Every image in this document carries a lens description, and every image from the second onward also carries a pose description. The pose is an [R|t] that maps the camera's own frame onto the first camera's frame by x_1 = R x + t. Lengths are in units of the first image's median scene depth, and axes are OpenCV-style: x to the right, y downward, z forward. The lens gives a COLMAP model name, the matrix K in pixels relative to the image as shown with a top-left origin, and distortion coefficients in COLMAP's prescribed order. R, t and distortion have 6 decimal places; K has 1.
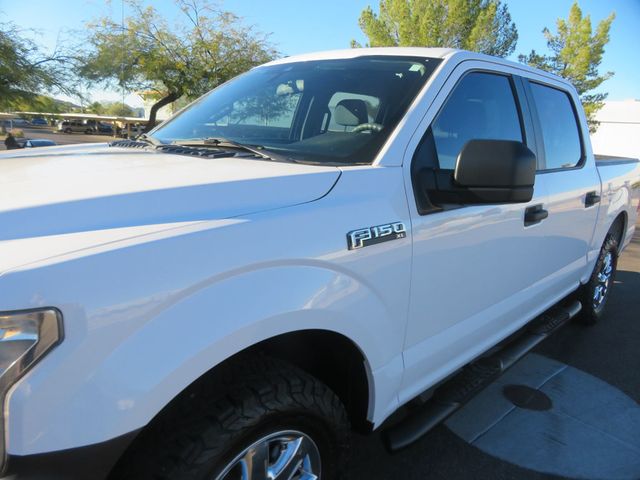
lens RADIAL K [[455.1, 0, 320.0], [0, 455.1, 240.0], [0, 0, 1]] dist [-0.010452, 0.002495]
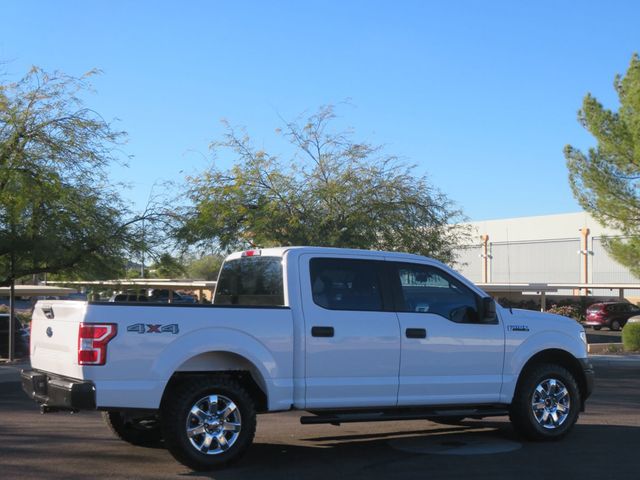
lens RADIAL K [[993.4, 0, 320.0], [0, 993.4, 240.0], [0, 0, 1]] dist [0.016452, 0.061909]
pose [[0.956934, -0.065733, -0.282765, 0.221865], [-0.017809, 0.958901, -0.283183, 0.139155], [0.289758, 0.276023, 0.916434, -0.563375]]
